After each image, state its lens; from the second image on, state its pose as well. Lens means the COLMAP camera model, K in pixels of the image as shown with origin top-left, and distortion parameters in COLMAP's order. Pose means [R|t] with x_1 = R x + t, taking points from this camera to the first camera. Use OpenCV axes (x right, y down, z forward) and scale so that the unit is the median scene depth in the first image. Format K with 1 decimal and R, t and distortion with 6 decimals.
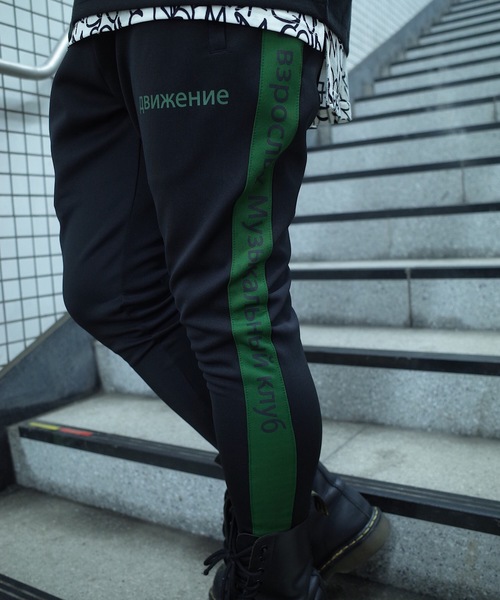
lens RADIAL K [[609.6, 0, 250.0], [0, 609.6, 300.0], [0, 0, 1]] dist [-0.002550, 0.021761]
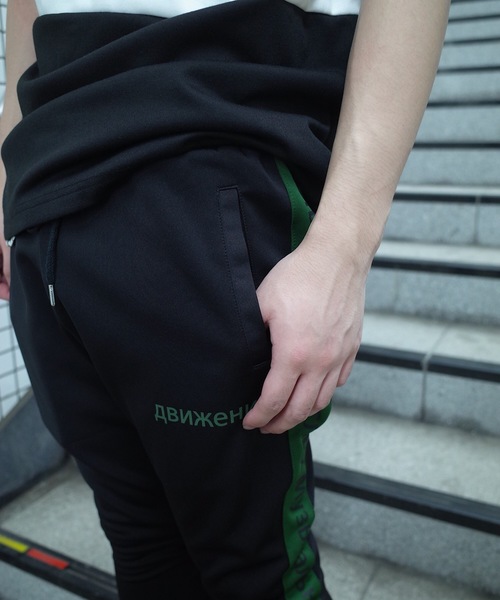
lens RADIAL K [[609.6, 0, 250.0], [0, 609.6, 300.0], [0, 0, 1]] dist [-0.002550, 0.021761]
pose [[0.996782, 0.024874, 0.076201, -0.074096], [-0.036361, 0.987513, 0.153286, -0.303538], [-0.071437, -0.155564, 0.985239, 0.178575]]
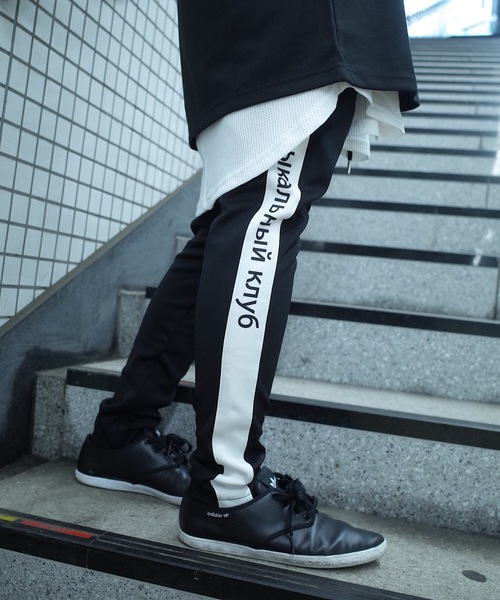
lens RADIAL K [[690.0, 0, 251.8], [0, 690.0, 271.8], [0, 0, 1]] dist [-0.013266, -0.002429]
pose [[0.937334, 0.165447, 0.306647, -0.481527], [-0.122119, 0.980244, -0.155592, 0.209679], [-0.326331, 0.108395, 0.939020, 0.148364]]
